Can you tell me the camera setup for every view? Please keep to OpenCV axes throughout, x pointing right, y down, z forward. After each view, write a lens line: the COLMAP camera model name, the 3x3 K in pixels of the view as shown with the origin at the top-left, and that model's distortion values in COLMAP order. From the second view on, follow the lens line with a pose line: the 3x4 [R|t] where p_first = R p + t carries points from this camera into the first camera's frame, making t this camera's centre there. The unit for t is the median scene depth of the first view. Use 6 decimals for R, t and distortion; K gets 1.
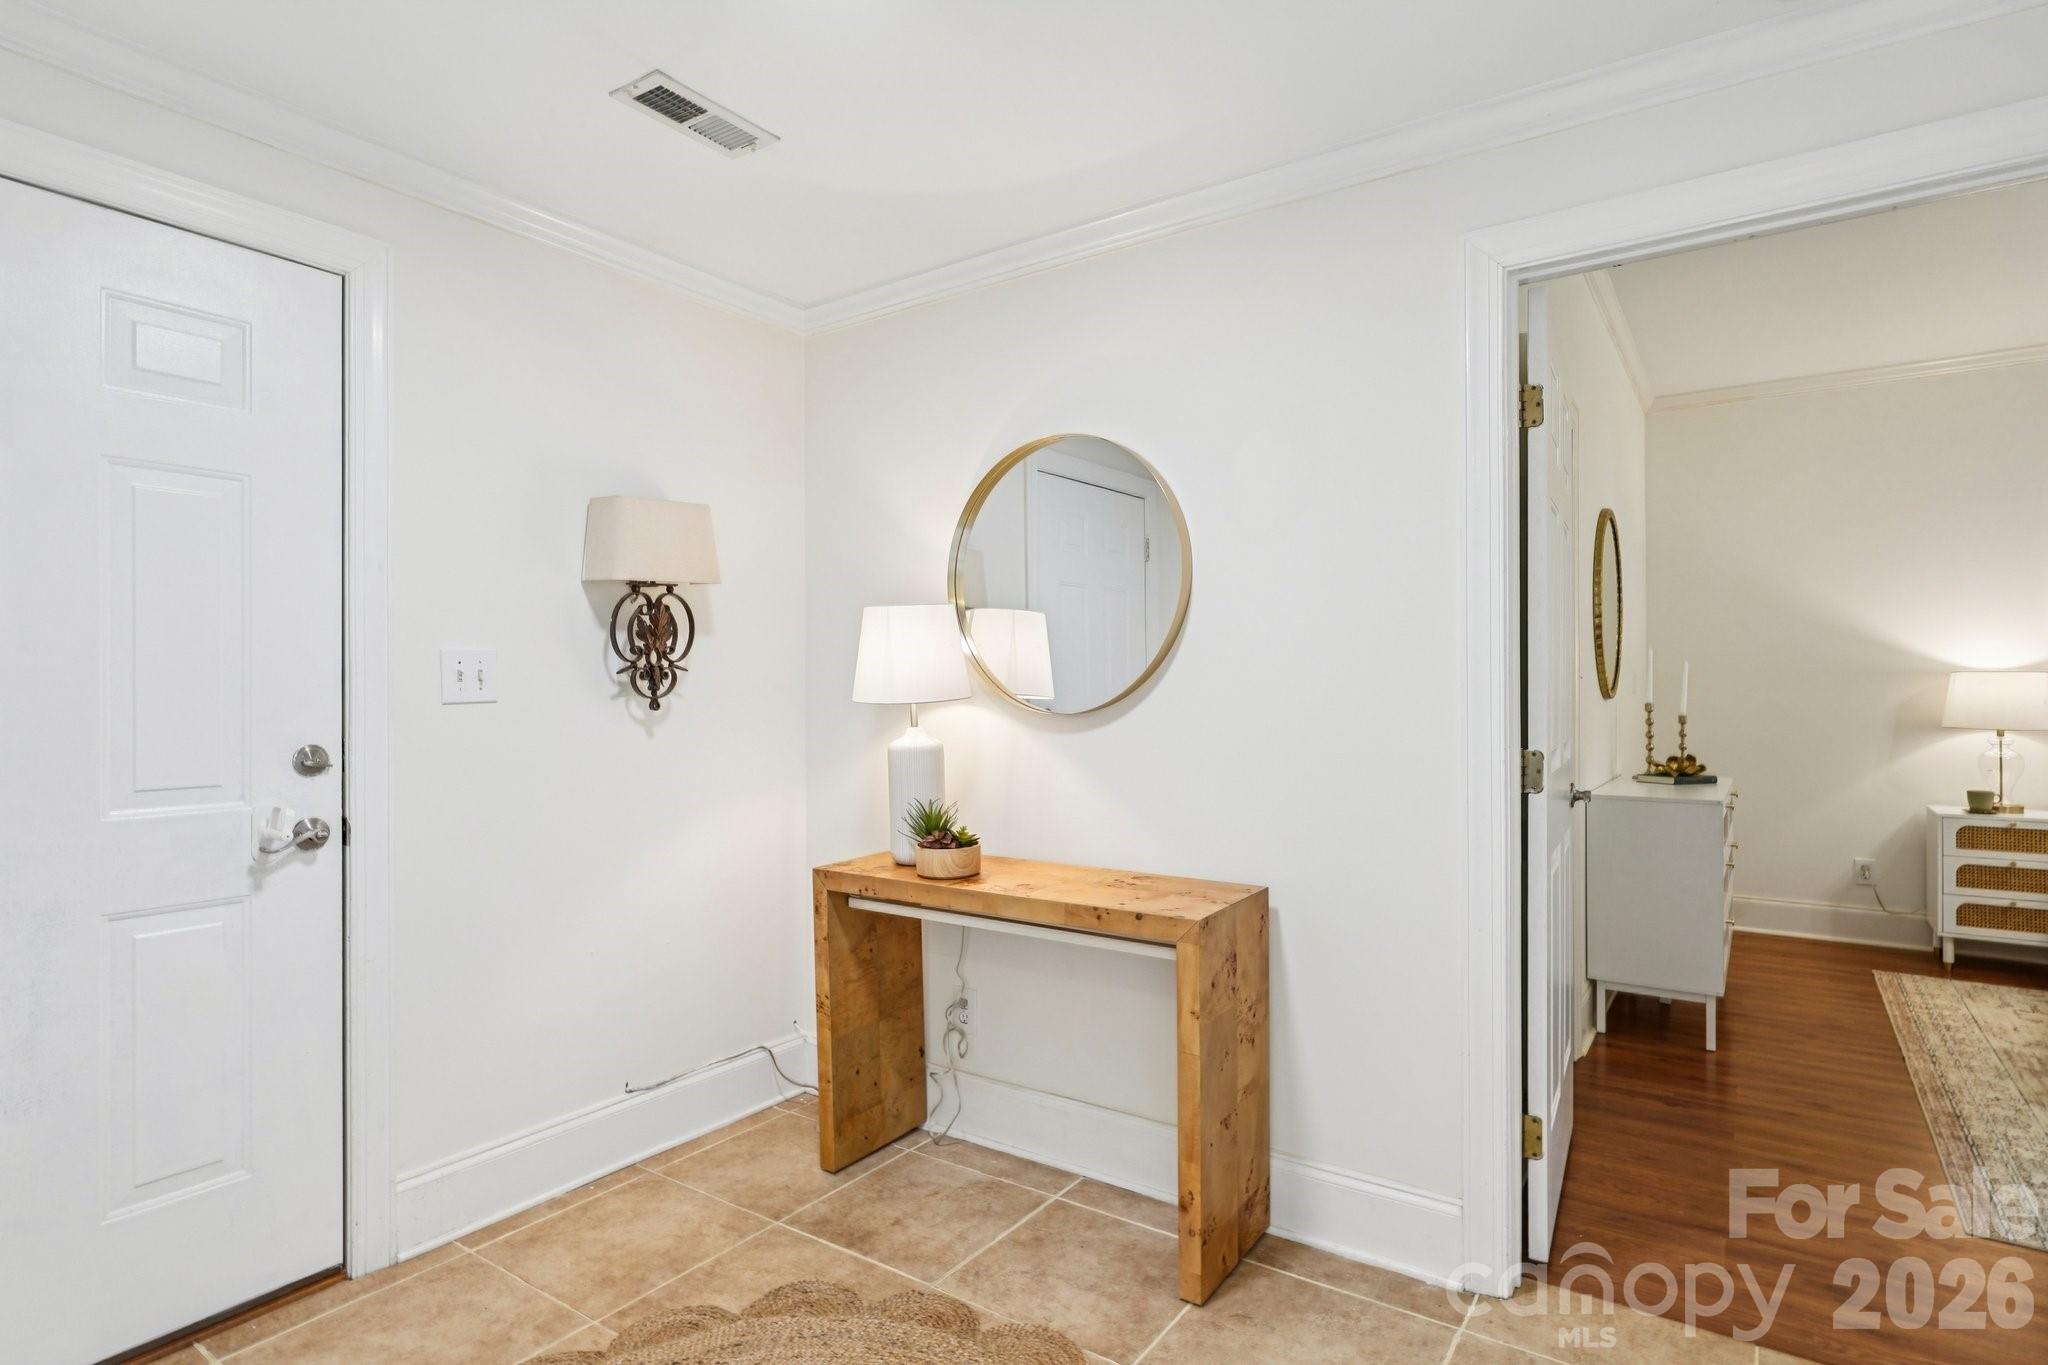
lens RADIAL K [[1064.1, 0, 1036.7], [0, 1064.1, 675.6], [0, 0, 1]] dist [-0.004242, 0.002756]
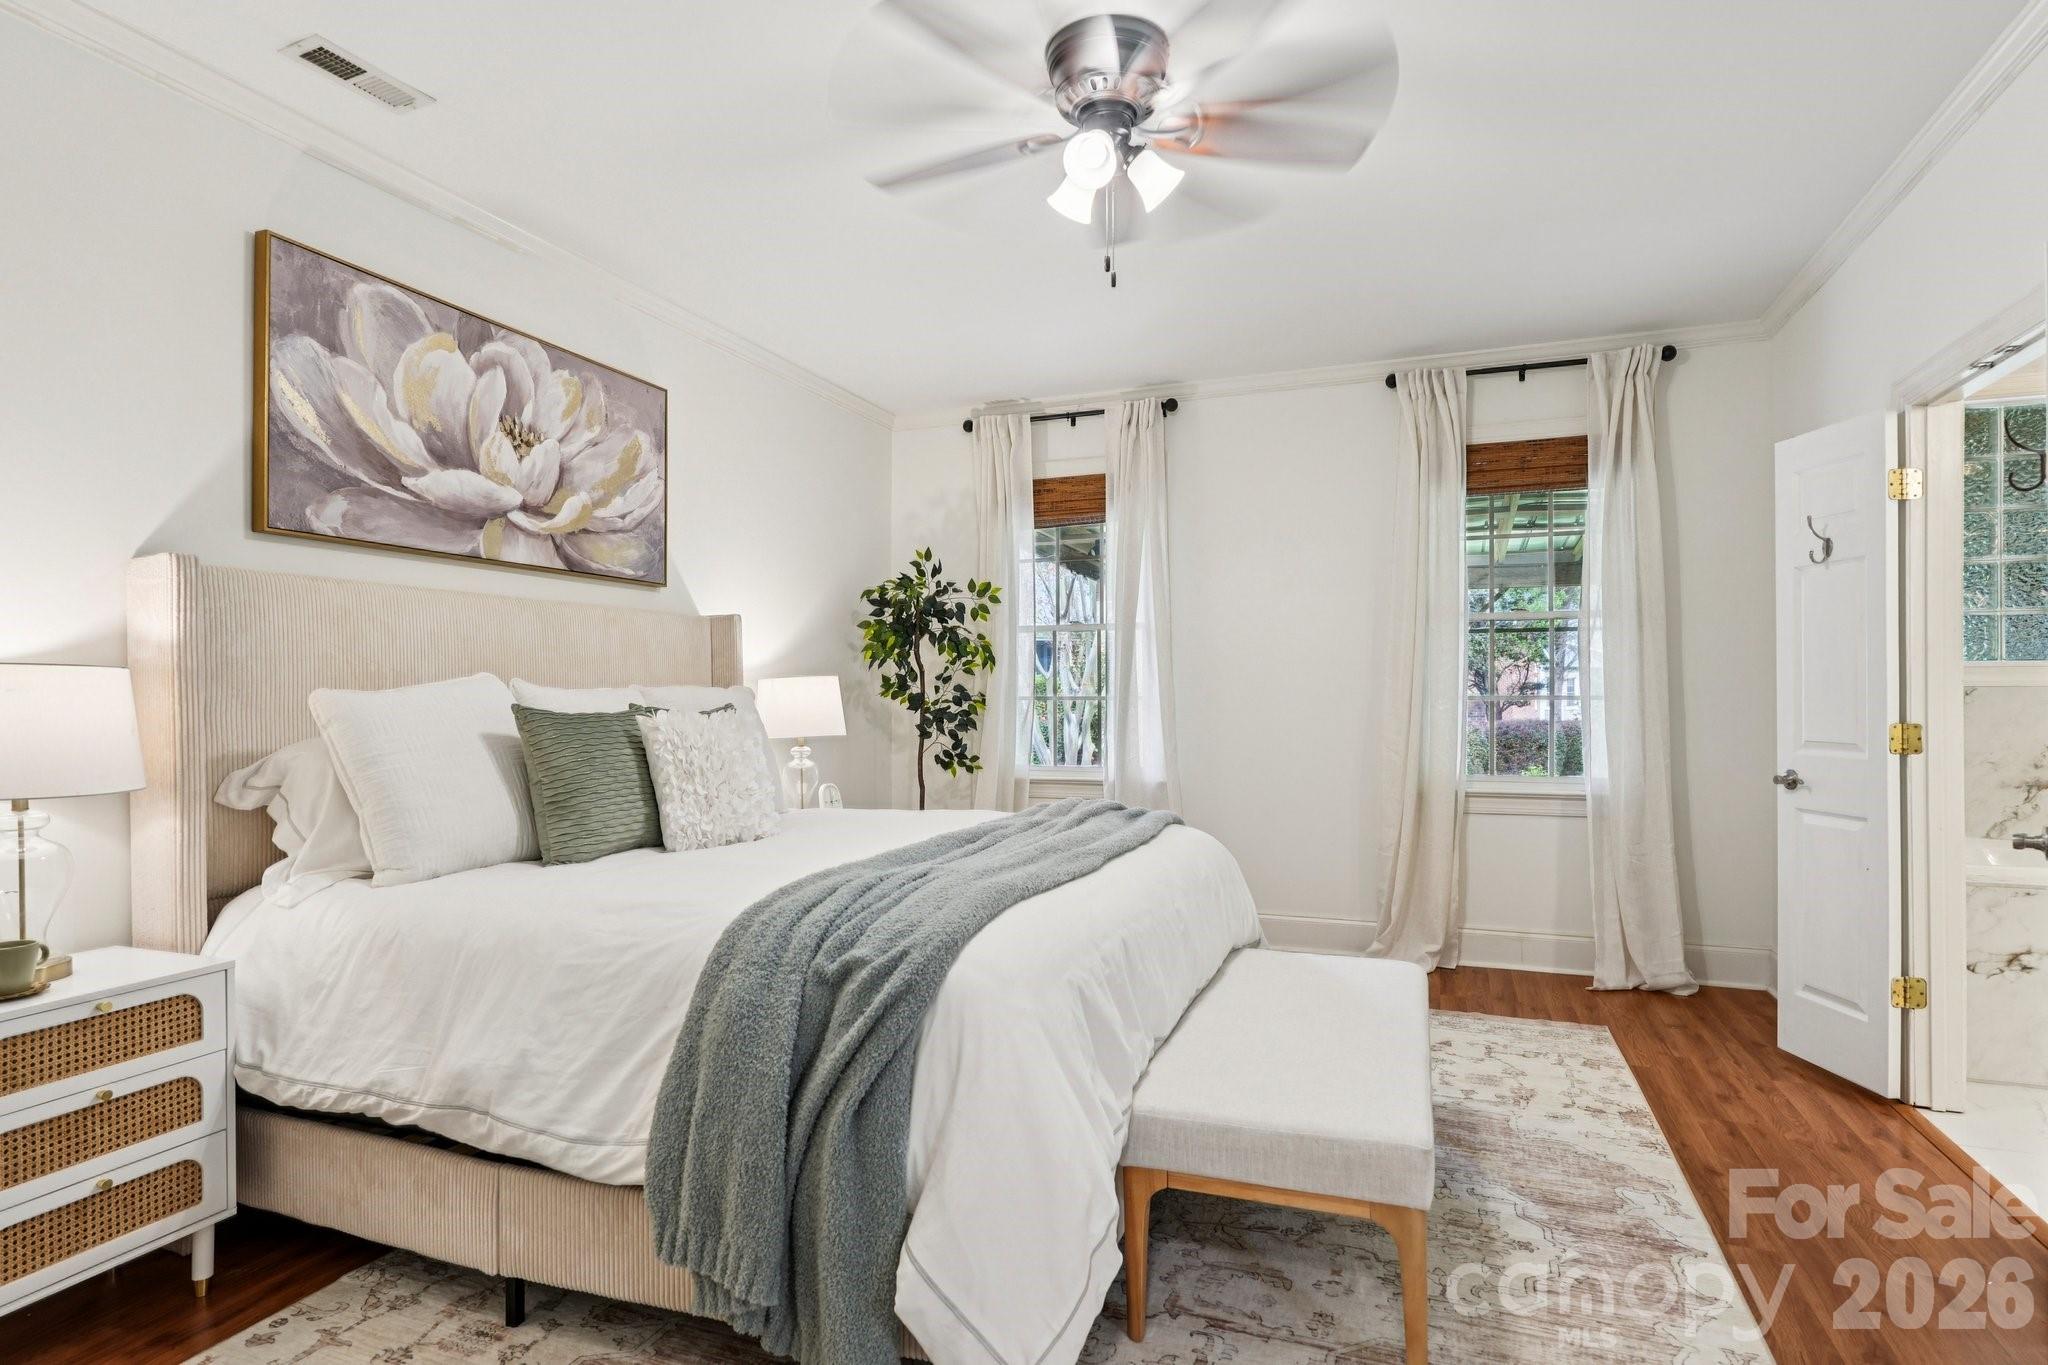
lens RADIAL K [[1064.1, 0, 1026.5], [0, 1064.1, 689.0], [0, 0, 1]] dist [-0.004242, 0.002756]
pose [[-0.226789, 0.004036, 0.973936, 0.379270], [0.001644, 0.999992, -0.003761, 0.008346], [-0.973943, 0.000748, -0.226794, 0.695008]]
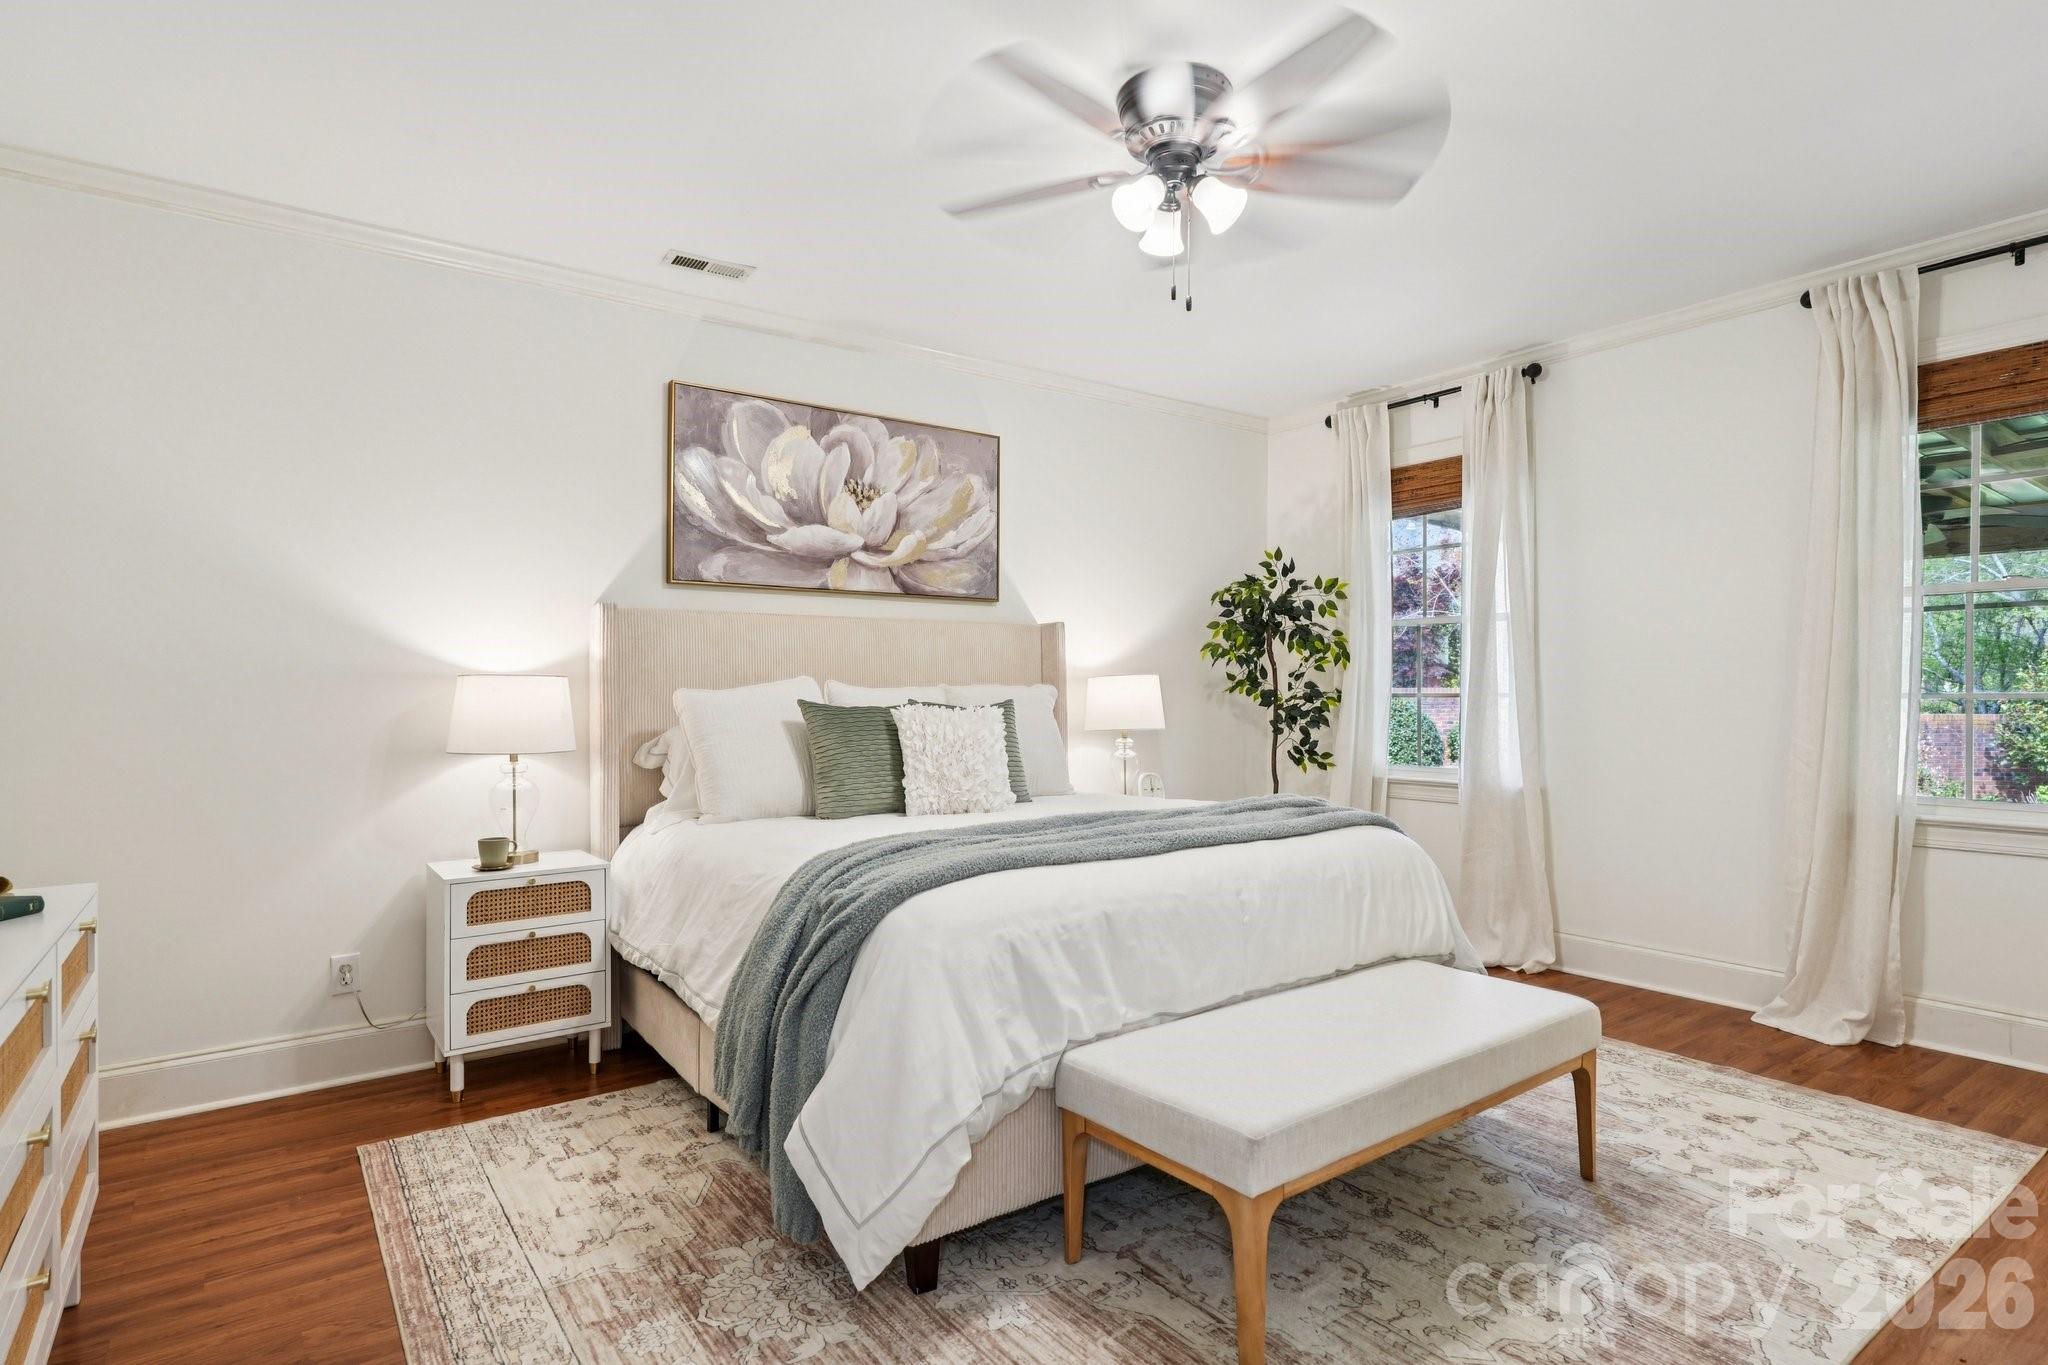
lens RADIAL K [[1064.1, 0, 1017.5], [0, 1064.1, 681.5], [0, 0, 1]] dist [-0.004242, 0.002756]
pose [[0.336902, 0.006119, 0.941520, 0.319867], [0.002996, 0.999967, -0.007571, 0.007024], [-0.941535, 0.005372, 0.336873, 0.412515]]
